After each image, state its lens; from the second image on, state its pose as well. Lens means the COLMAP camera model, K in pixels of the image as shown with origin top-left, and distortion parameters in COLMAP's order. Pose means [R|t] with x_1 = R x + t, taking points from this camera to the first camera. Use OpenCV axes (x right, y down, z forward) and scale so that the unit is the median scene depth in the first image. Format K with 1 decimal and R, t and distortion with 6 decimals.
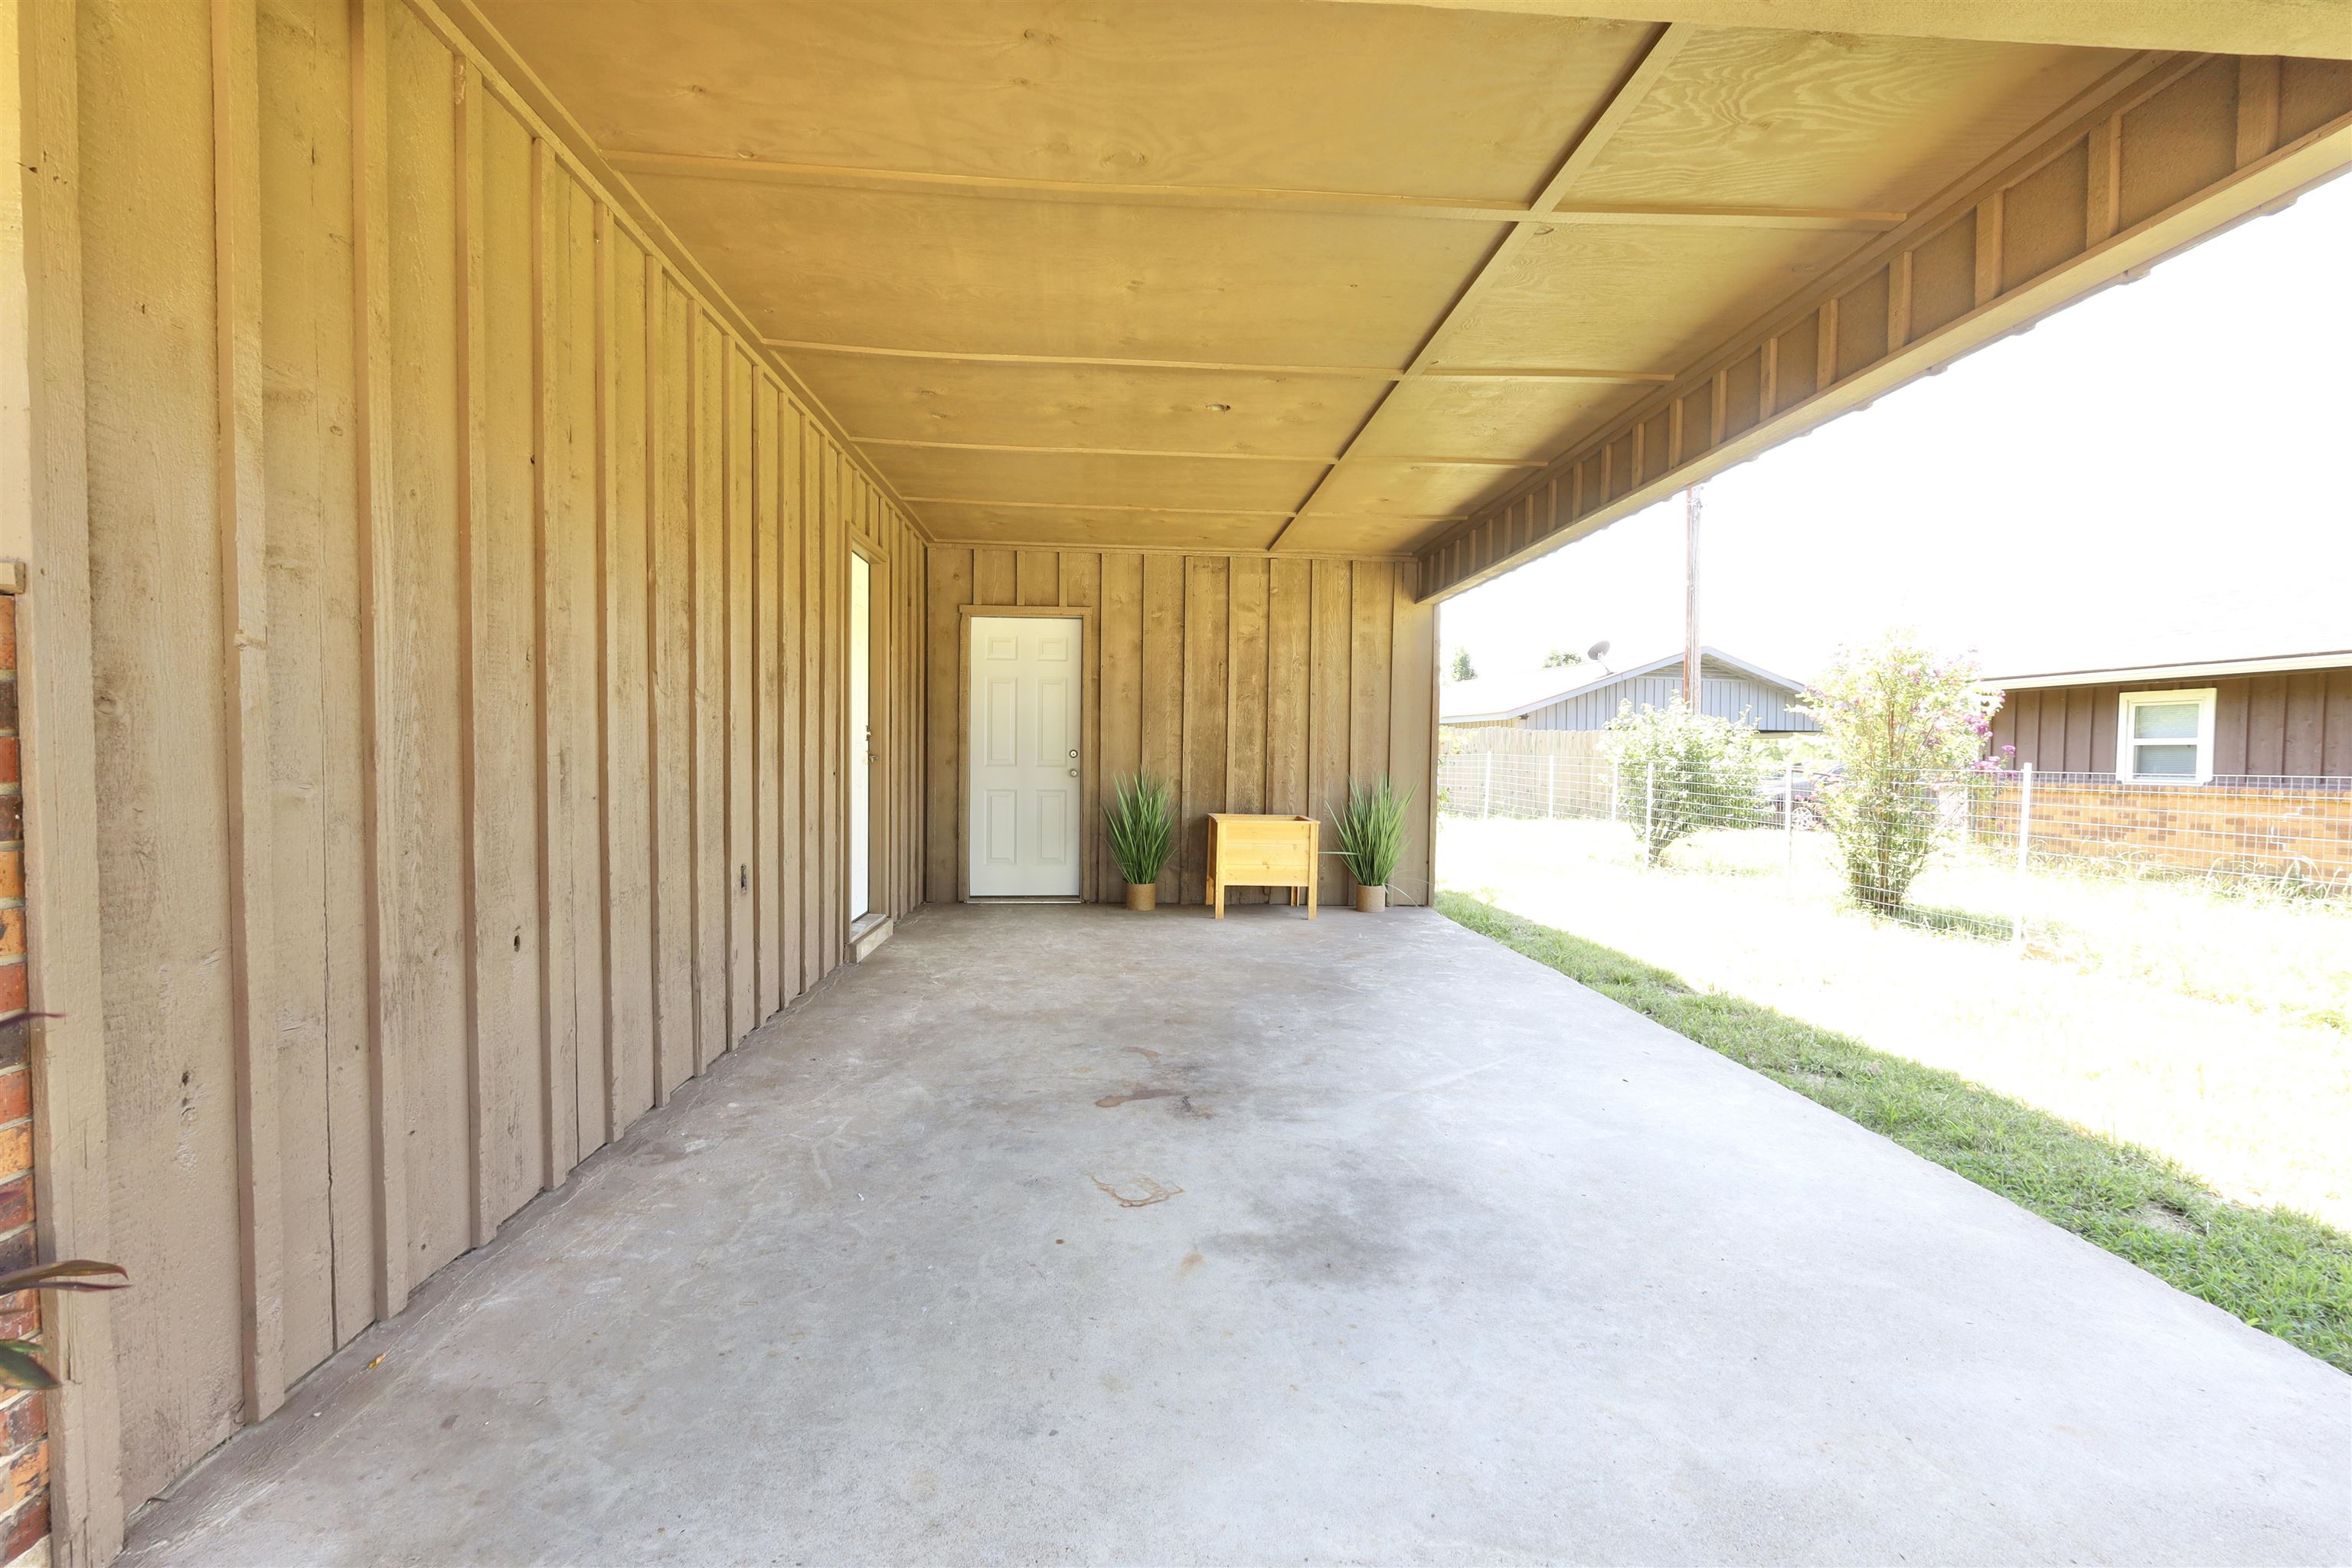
lens RADIAL K [[1084.8, 0, 1187.1], [0, 1084.8, 788.8], [0, 0, 1]] dist [-0.002768, -0.000250]
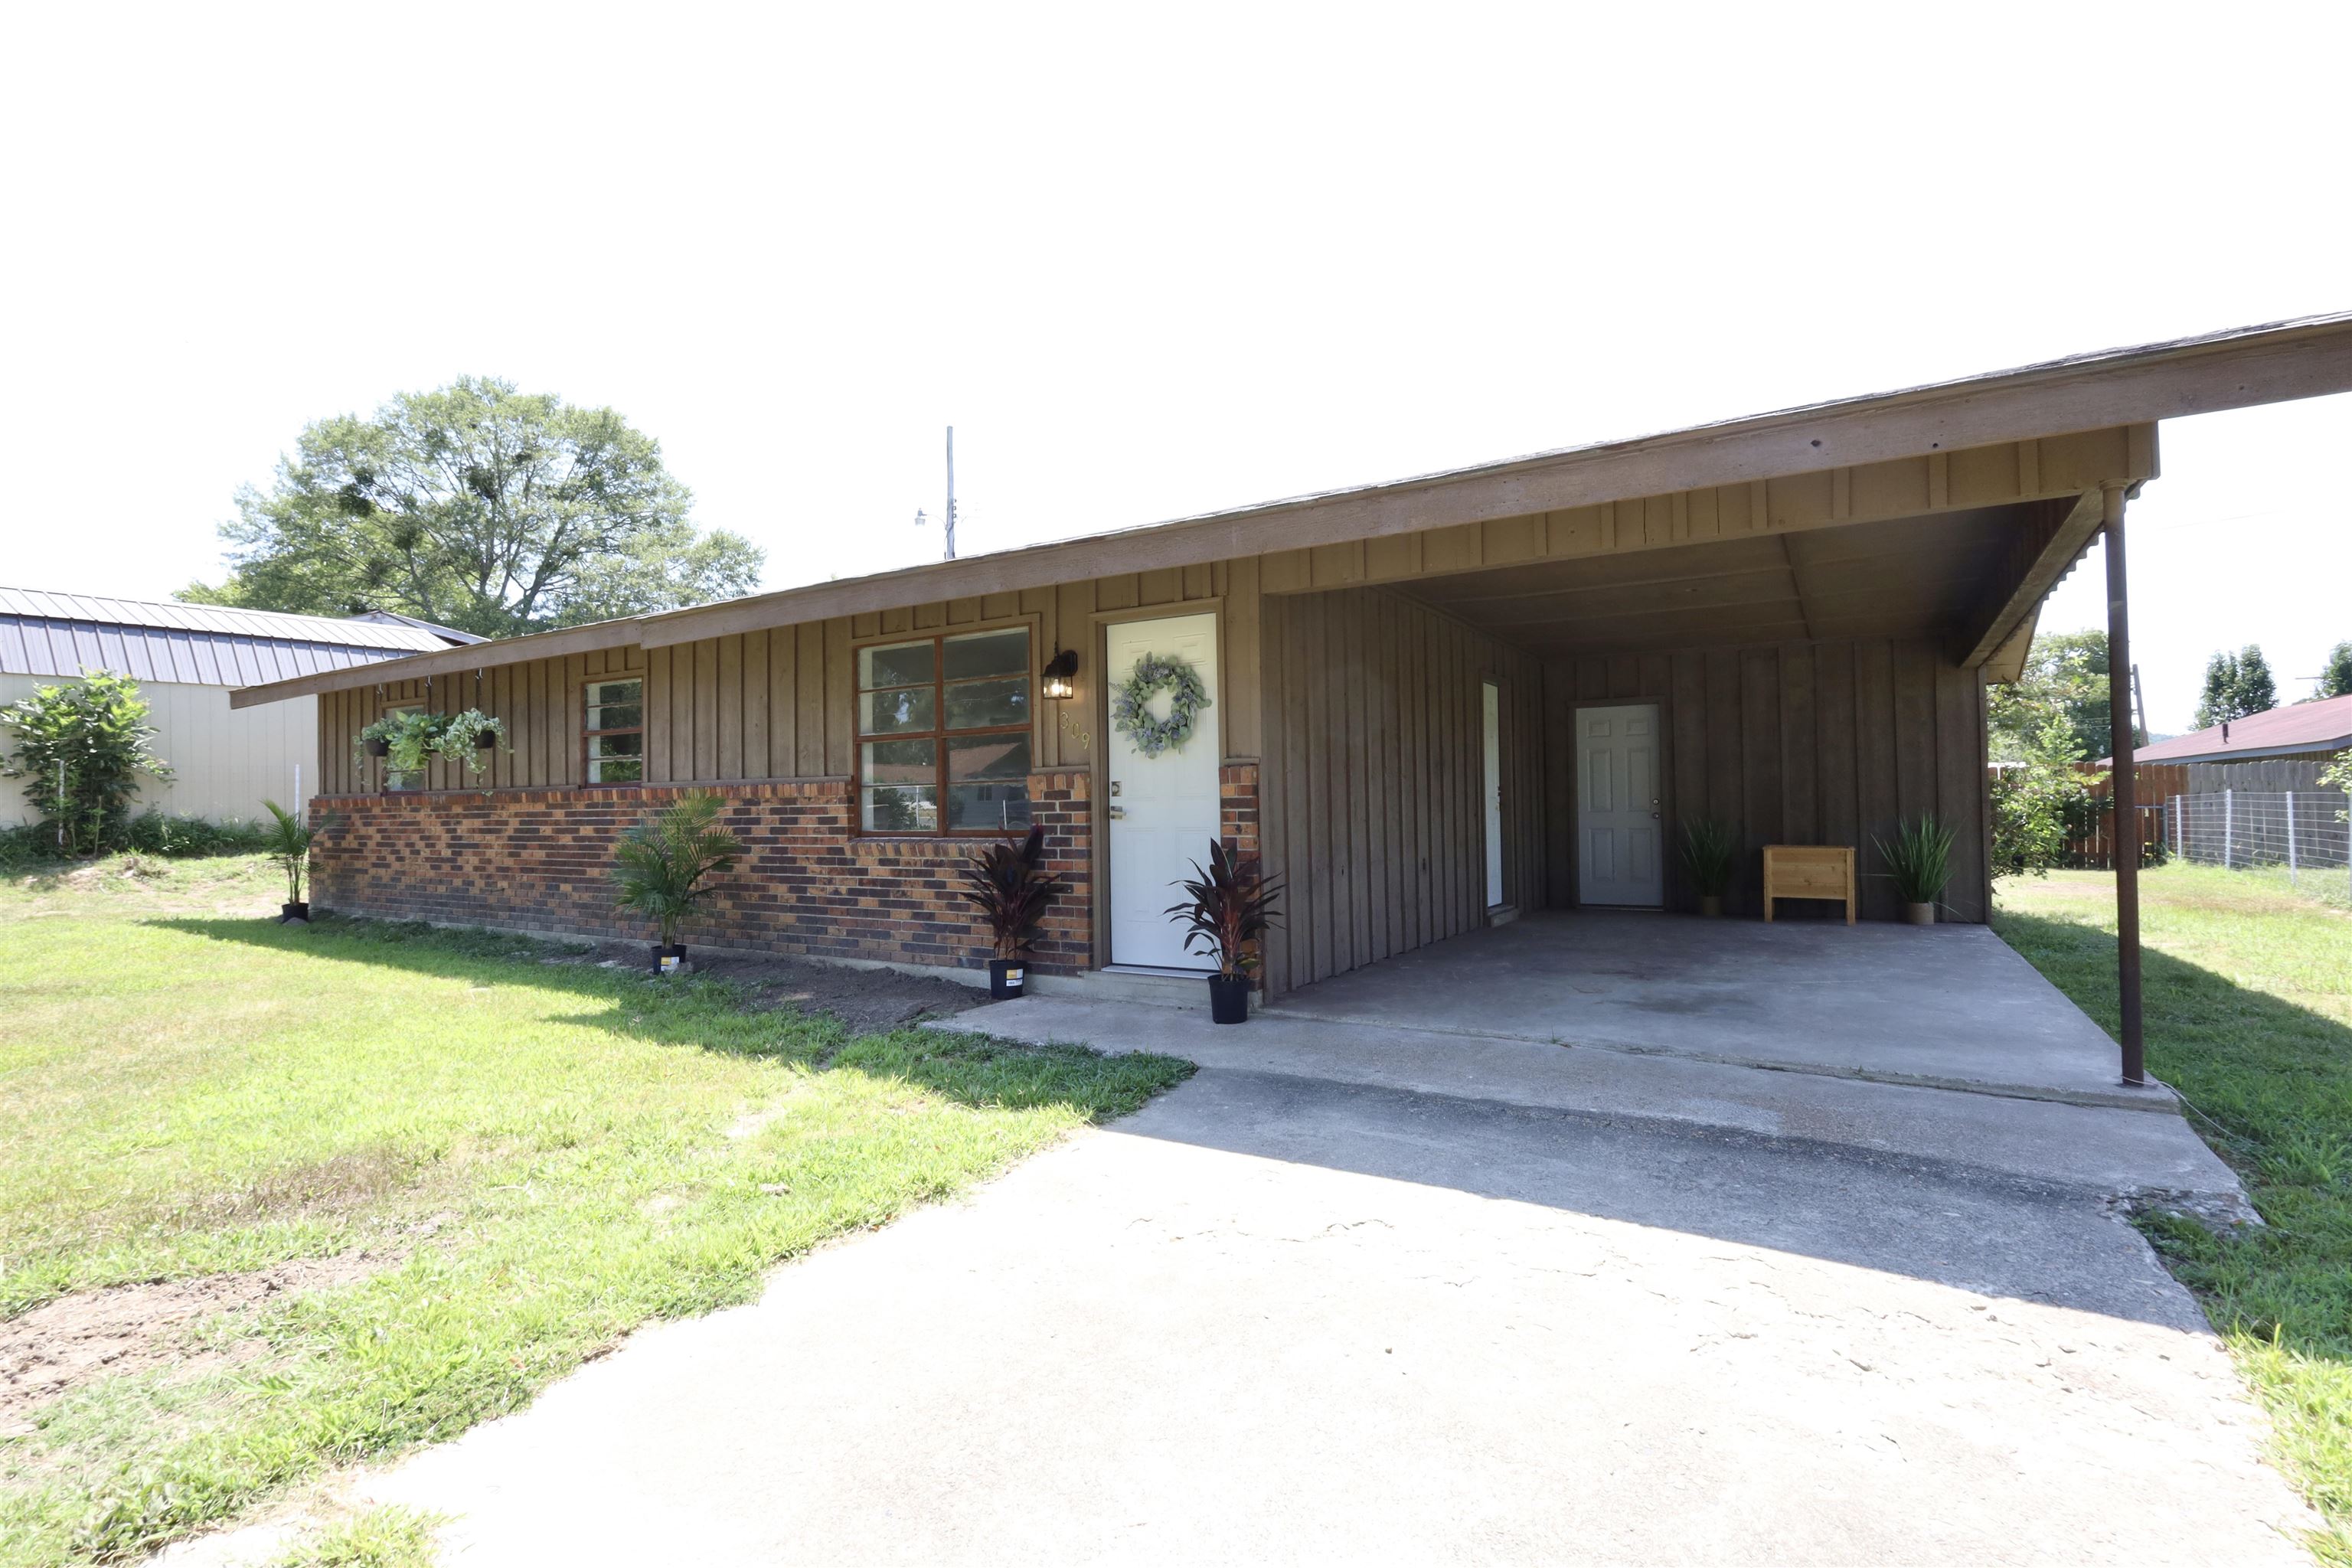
lens RADIAL K [[1084.8, 0, 1171.7], [0, 1084.8, 786.8], [0, 0, 1]] dist [-0.002768, -0.000250]
pose [[0.810384, -0.035357, -0.584832, 0.203127], [0.001460, 0.998296, -0.058331, 0.028151], [0.585898, 0.046416, 0.809055, -0.470531]]
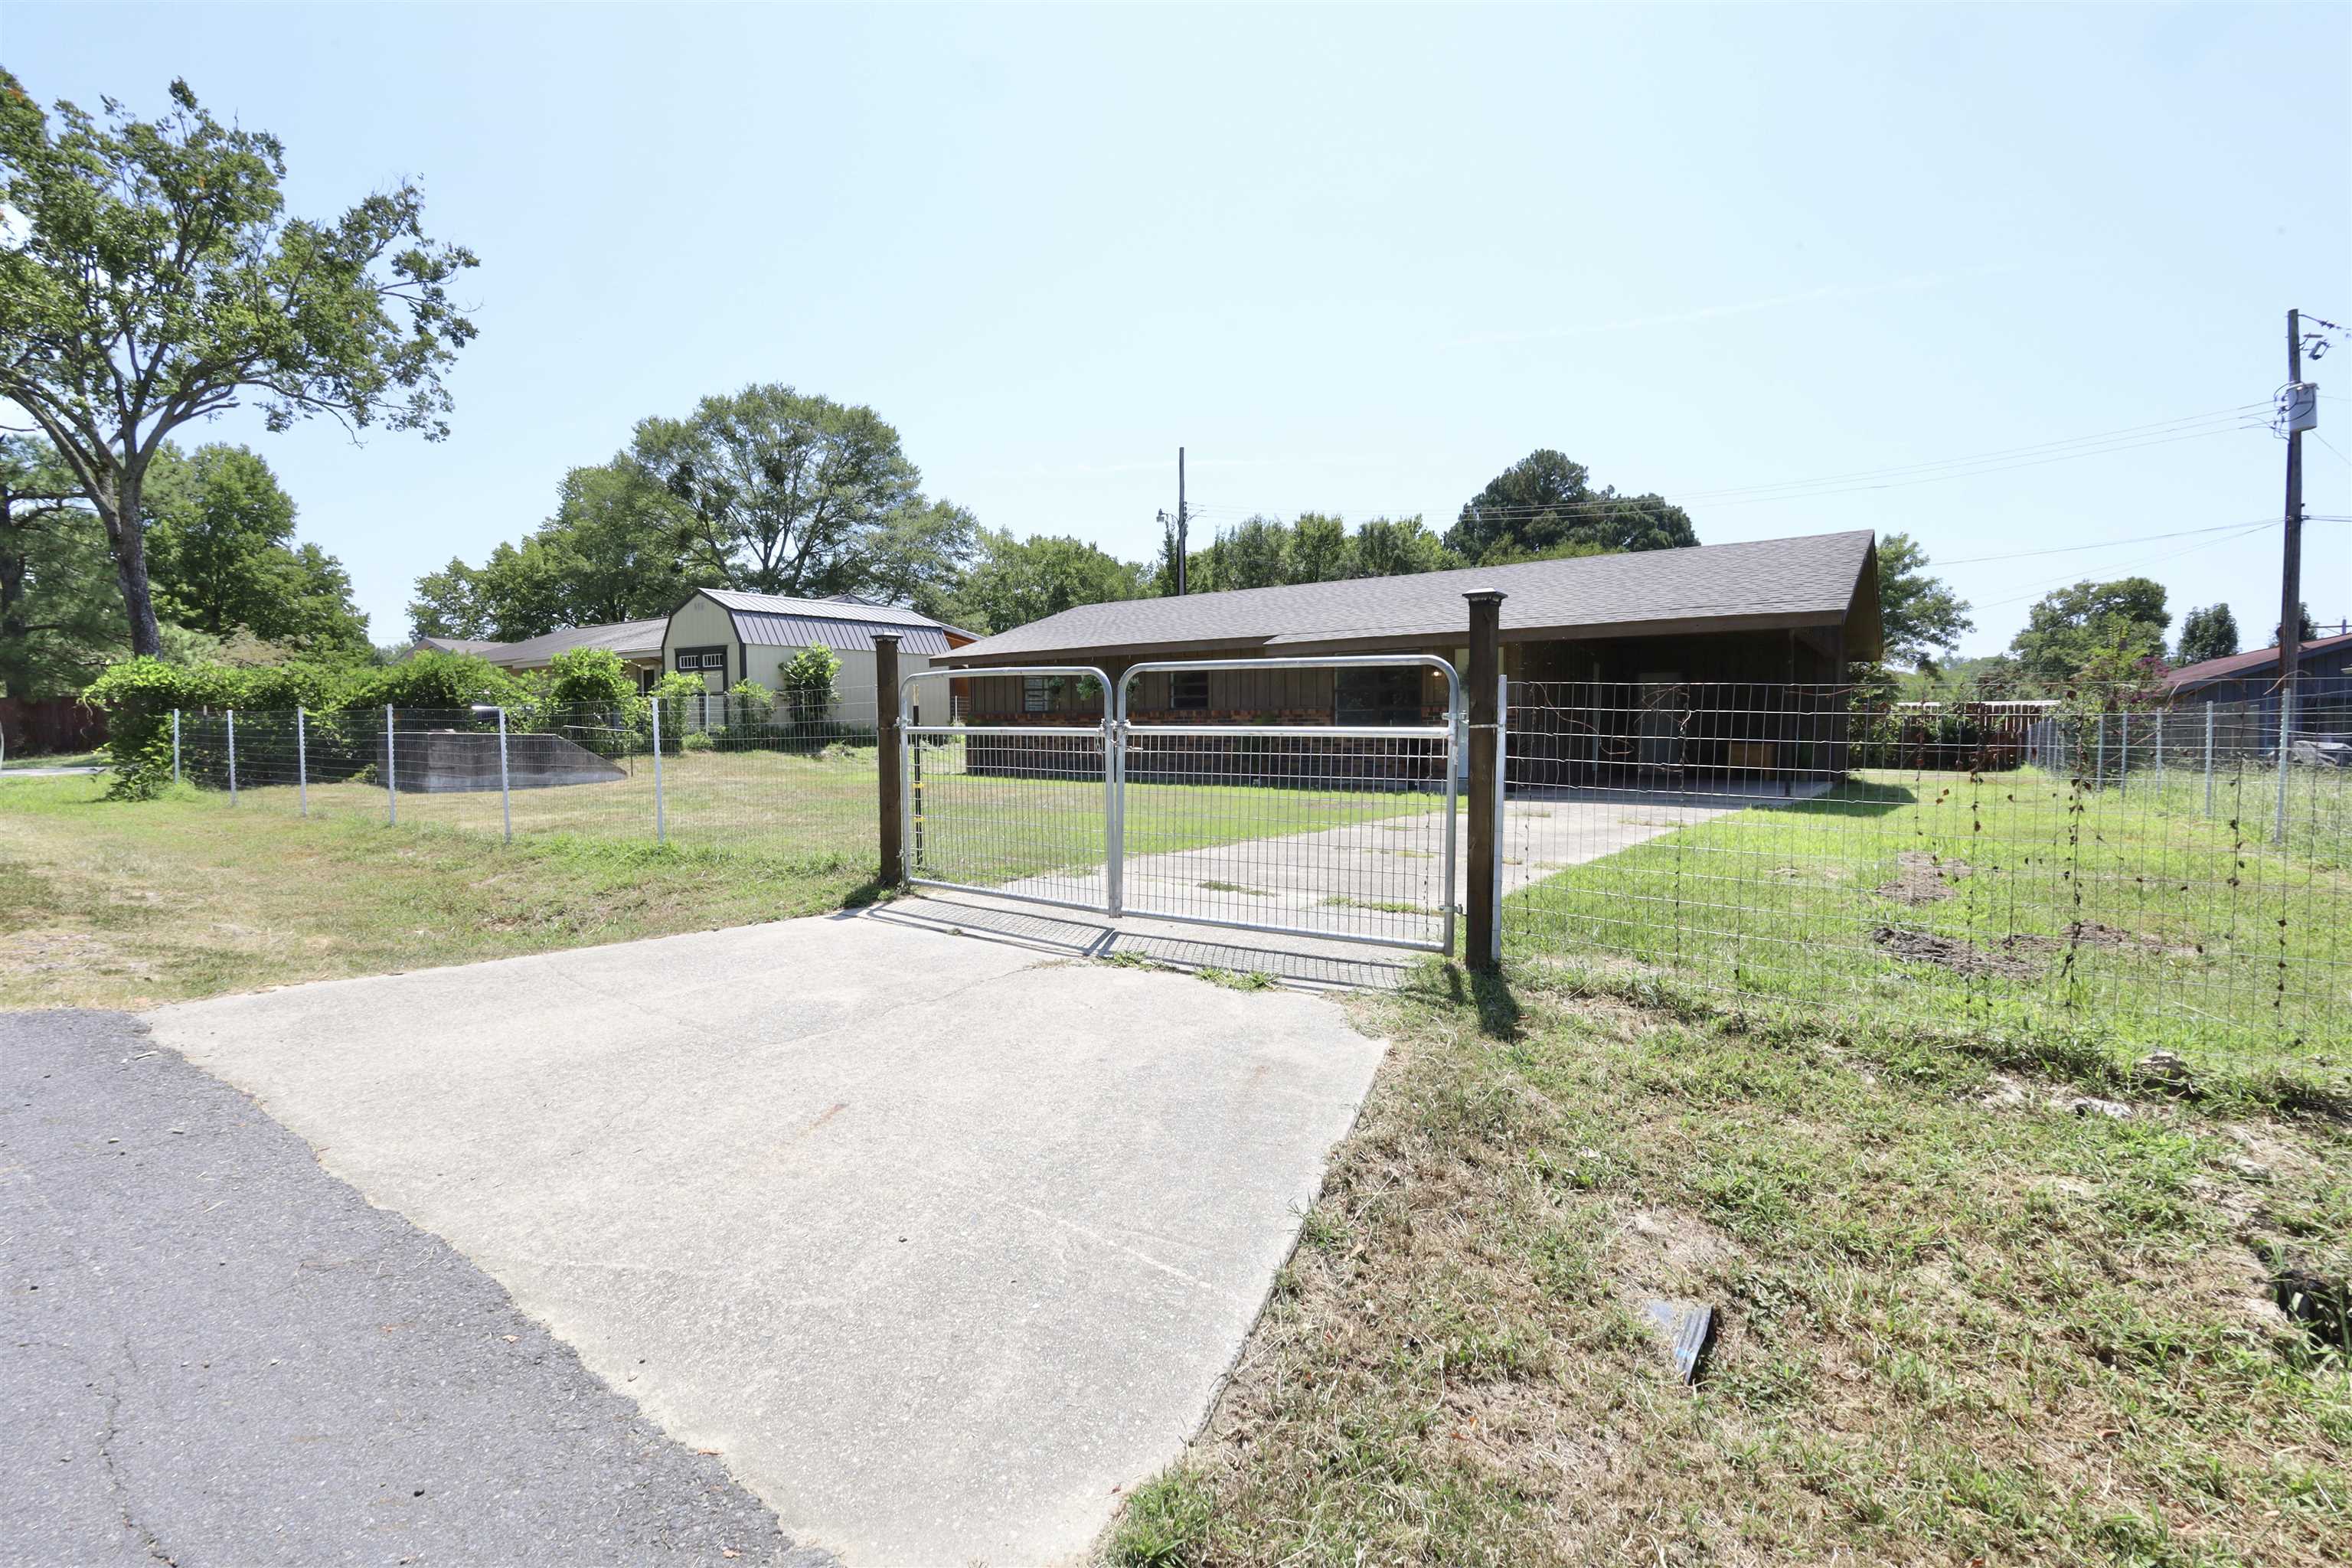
lens RADIAL K [[1084.8, 0, 1184.2], [0, 1084.8, 783.0], [0, 0, 1]] dist [-0.002768, -0.000250]
pose [[0.779940, 0.010565, -0.625765, 0.657232], [-0.008493, 0.999944, 0.006297, 0.115783], [0.625796, 0.000403, 0.779986, -1.886647]]
